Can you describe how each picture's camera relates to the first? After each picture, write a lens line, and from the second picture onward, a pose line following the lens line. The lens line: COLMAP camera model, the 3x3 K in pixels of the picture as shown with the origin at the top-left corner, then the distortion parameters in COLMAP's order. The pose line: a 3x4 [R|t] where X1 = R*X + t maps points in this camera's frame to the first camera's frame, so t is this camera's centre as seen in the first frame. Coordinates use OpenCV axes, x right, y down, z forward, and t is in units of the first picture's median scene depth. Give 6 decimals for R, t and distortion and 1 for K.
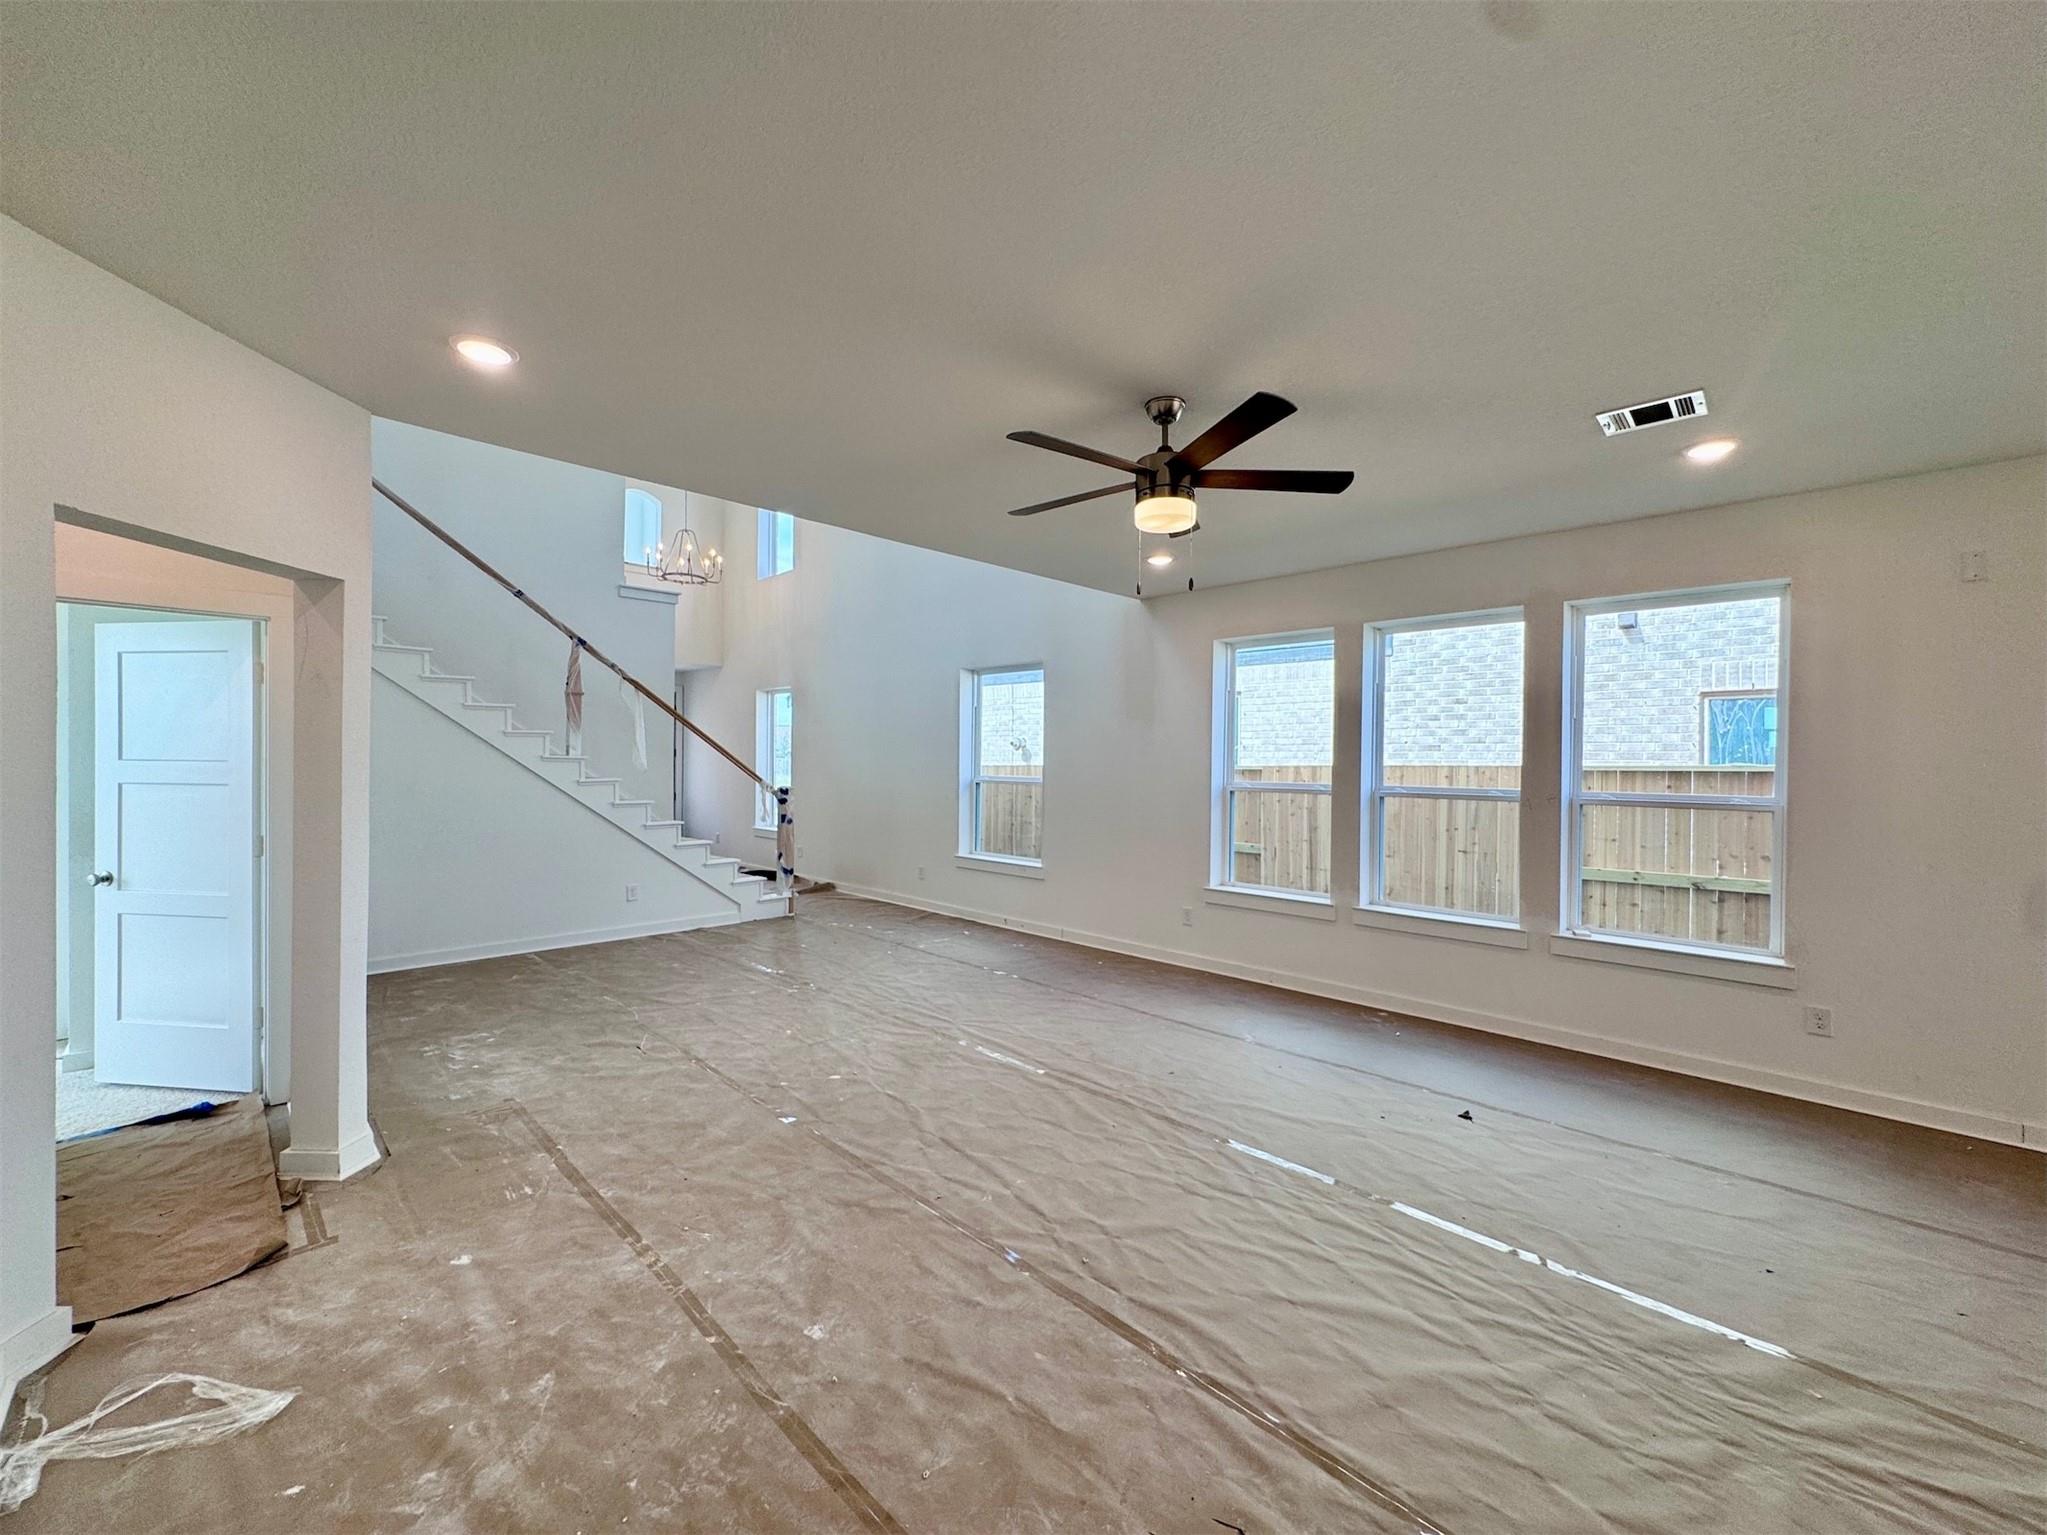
lens RADIAL K [[819.8, 0, 1021.9], [0, 819.8, 763.7], [0, 0, 1]] dist [-0.000516, -0.000312]
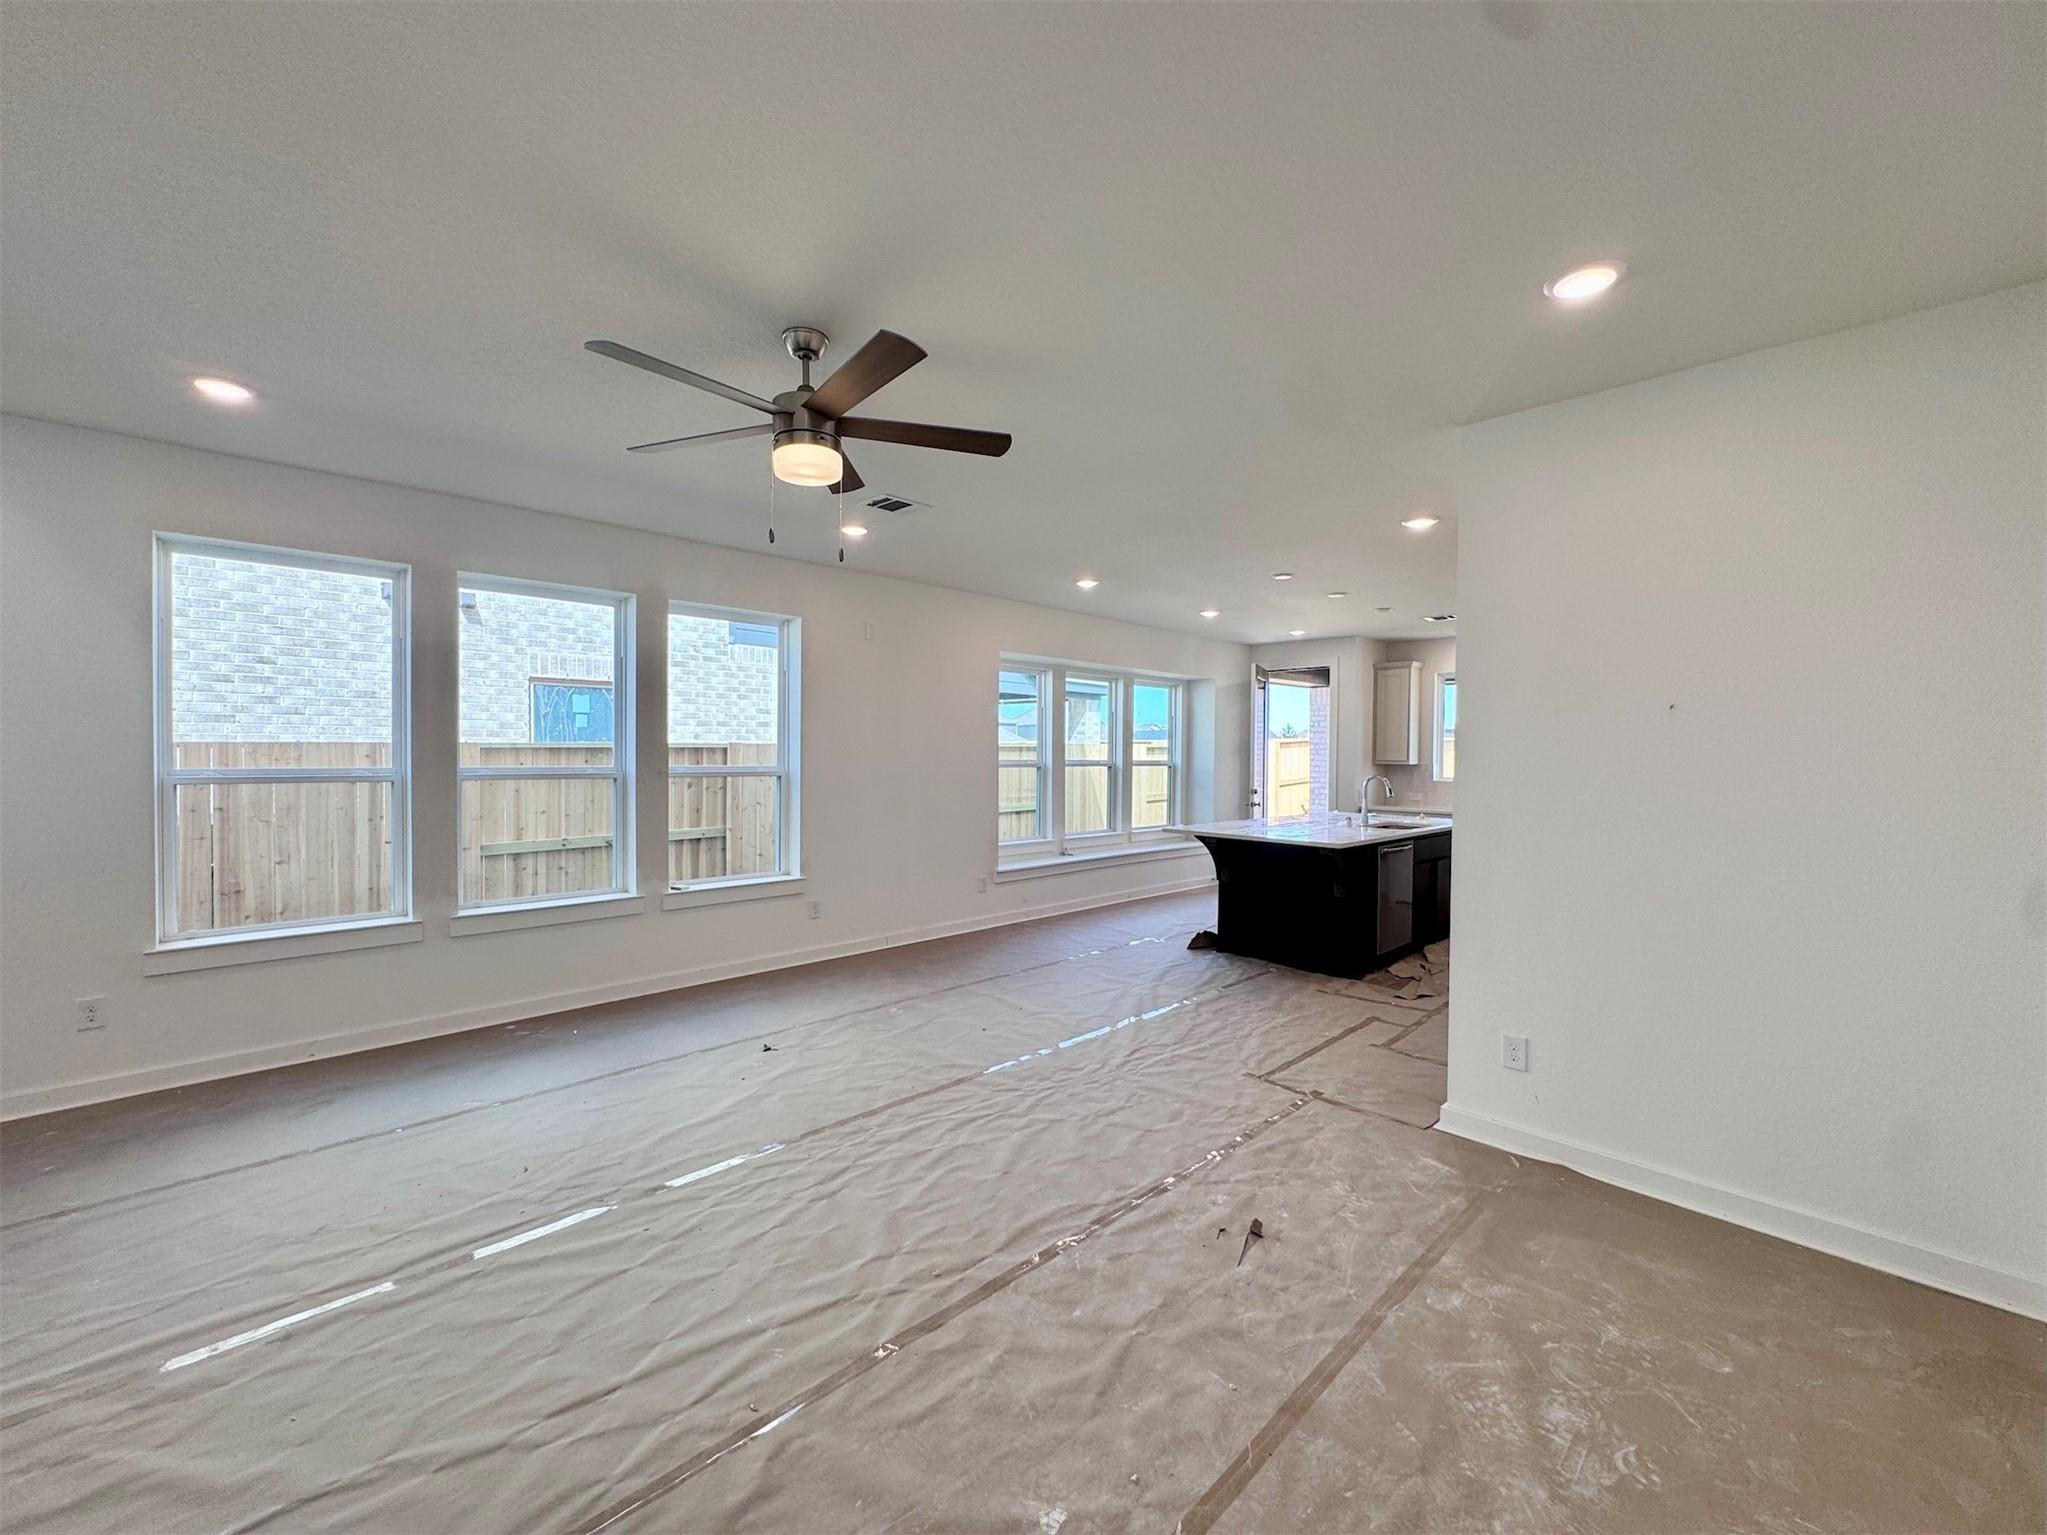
lens RADIAL K [[819.8, 0, 1021.9], [0, 819.8, 763.7], [0, 0, 1]] dist [-0.000516, -0.000312]
pose [[0.014098, -0.026555, 0.999548, -0.441495], [-0.005346, 0.999631, 0.026632, -0.002711], [-0.999886, -0.005719, 0.013950, 0.464566]]
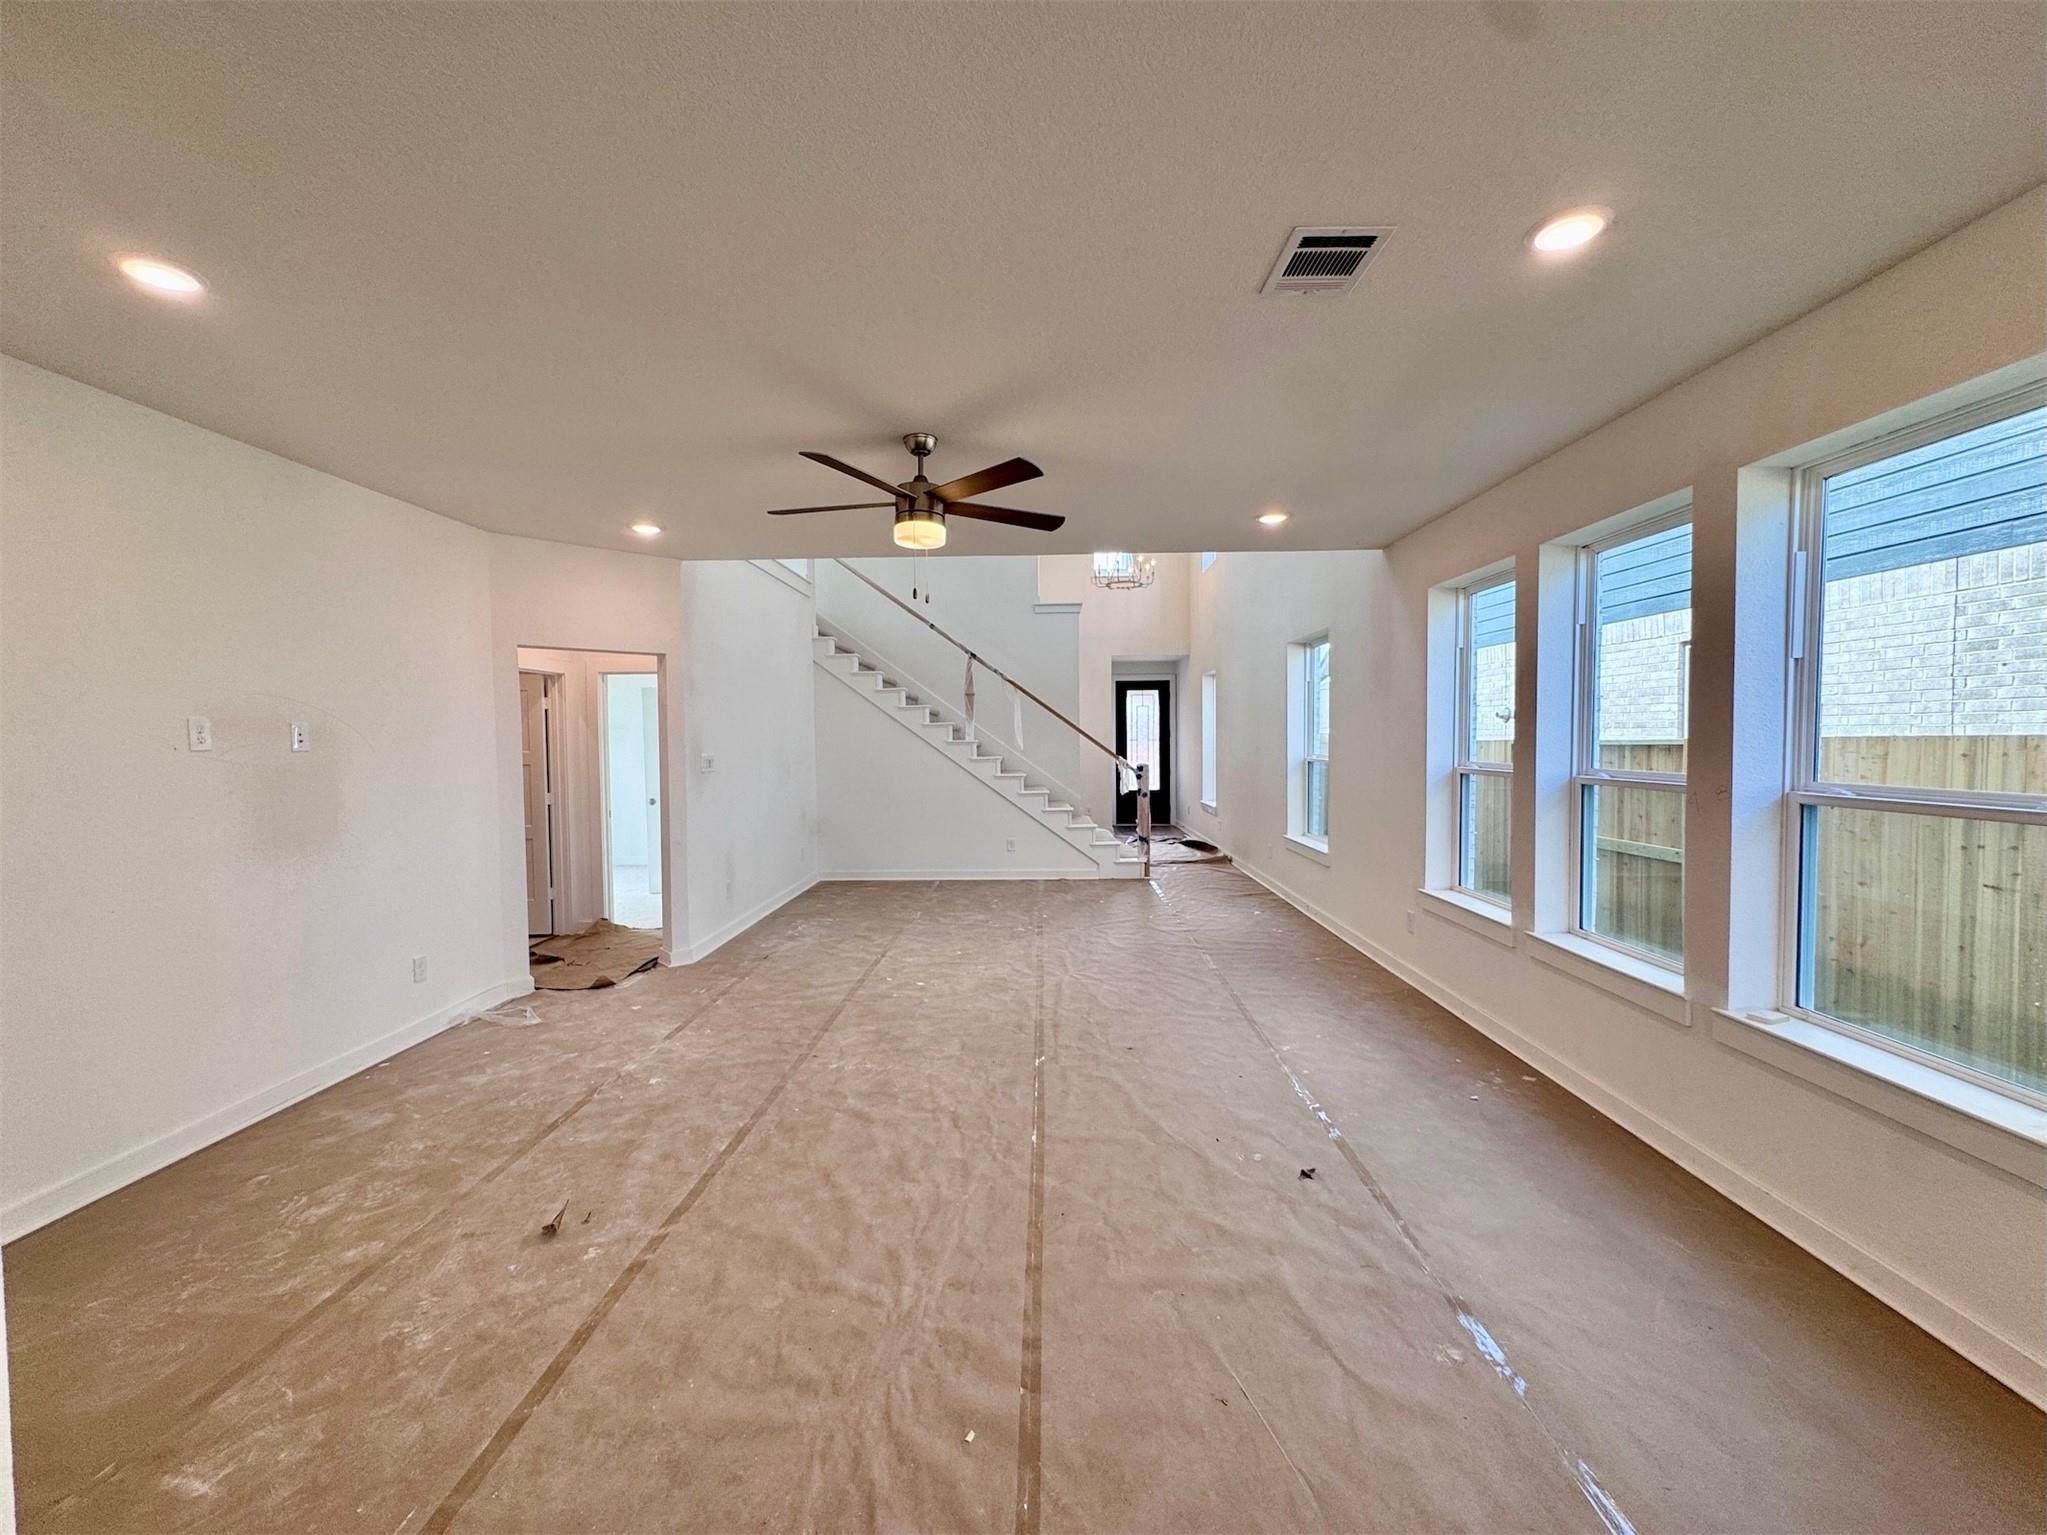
lens RADIAL K [[822.7, 0, 1029.0], [0, 822.7, 769.7], [0, 0, 1]] dist [-0.005309, -0.000246]
pose [[0.688461, 0.012207, -0.725171, 0.695083], [0.013178, 0.999483, 0.029335, 0.000747], [0.725153, -0.029752, 0.687944, 0.183758]]
